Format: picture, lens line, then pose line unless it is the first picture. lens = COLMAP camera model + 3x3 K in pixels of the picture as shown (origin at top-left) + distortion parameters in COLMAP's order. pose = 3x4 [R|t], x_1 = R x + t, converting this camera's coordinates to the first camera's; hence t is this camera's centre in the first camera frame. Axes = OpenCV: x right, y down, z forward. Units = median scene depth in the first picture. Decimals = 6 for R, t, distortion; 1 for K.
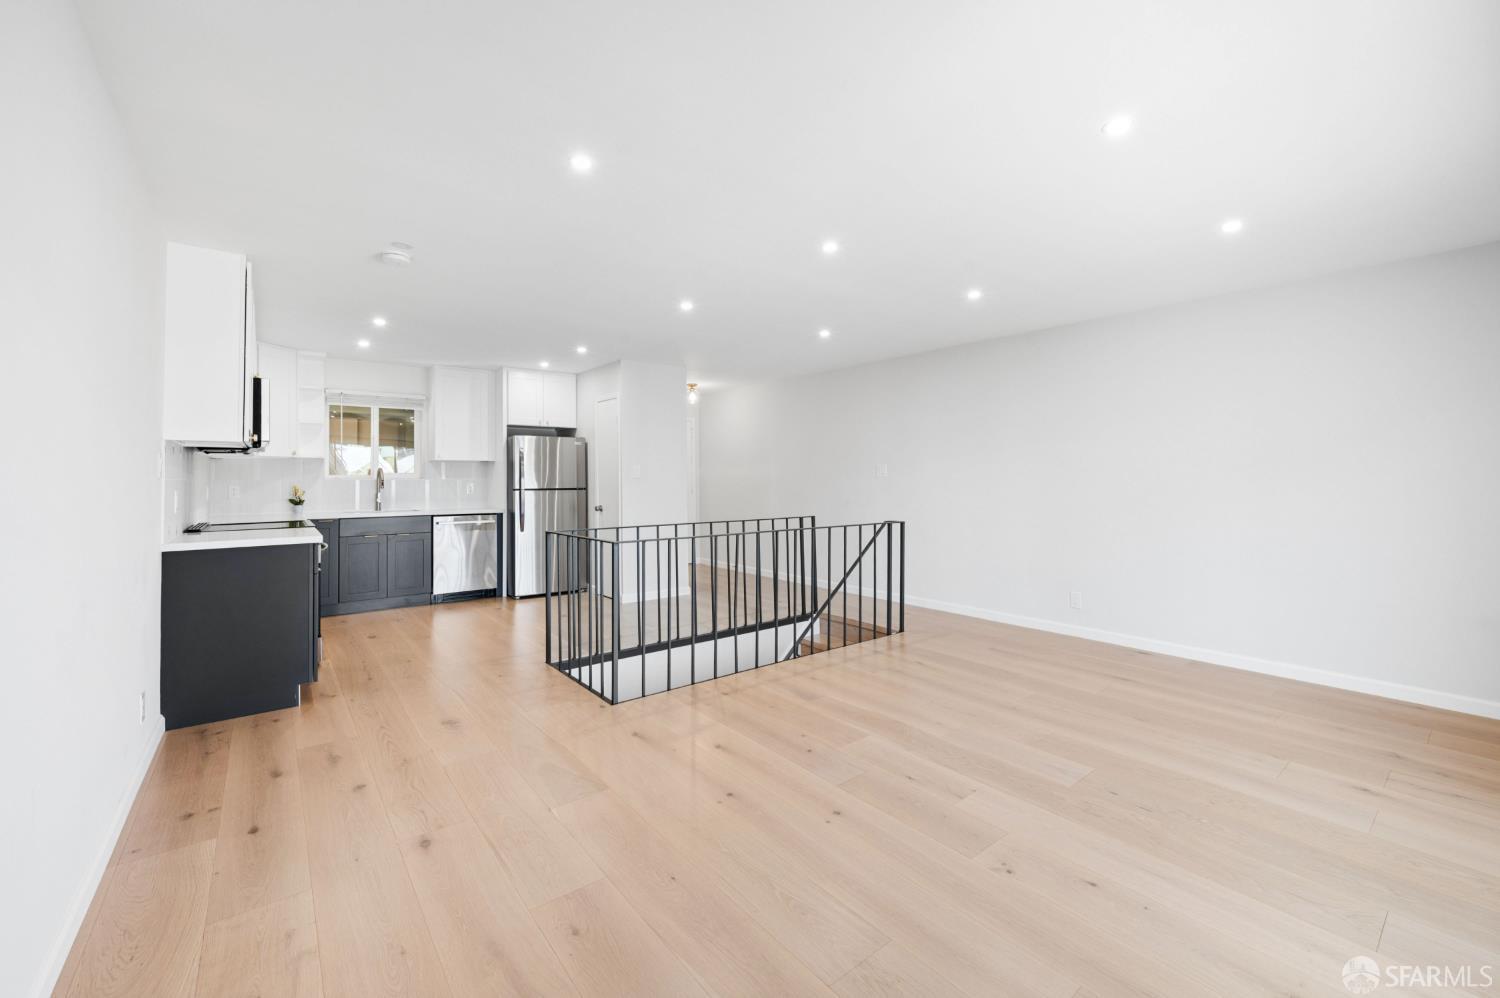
lens RADIAL K [[605.2, 0, 749.9], [0, 605.2, 466.2], [0, 0, 1]] dist [0.002848, 0.000111]
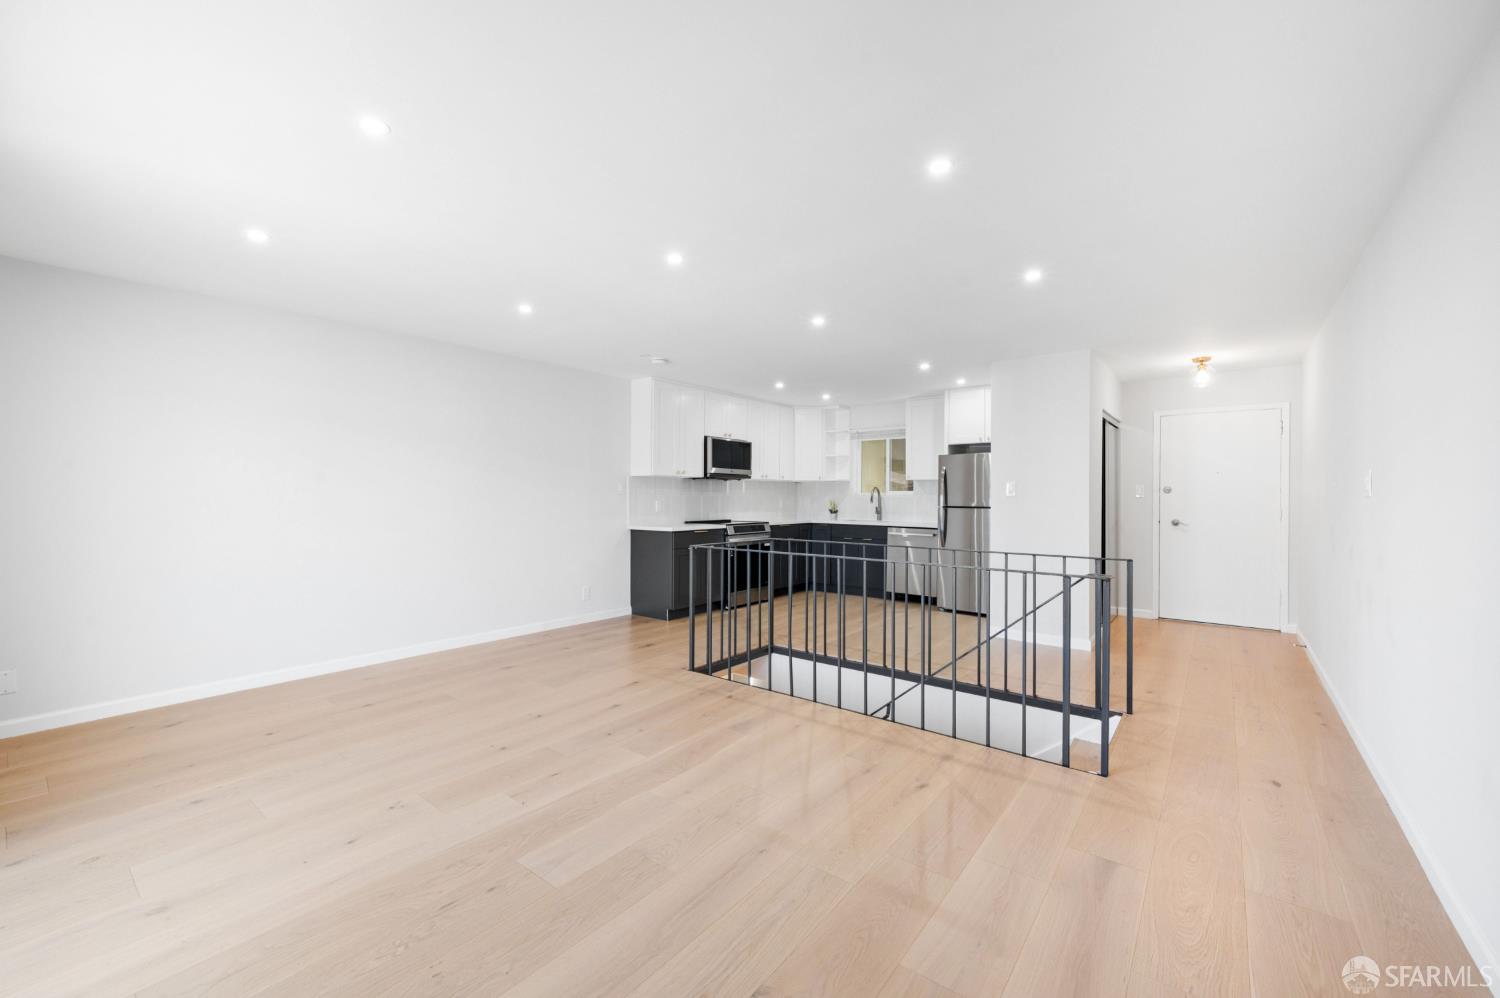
lens RADIAL K [[598.7, 0, 749.1], [0, 598.7, 495.5], [0, 0, 1]] dist [0.009588, 0.000022]
pose [[0.235999, 0.004863, -0.971741, 0.767280], [0.011135, 0.999908, 0.007709, 0.010276], [0.971690, -0.012640, 0.235923, 0.609962]]
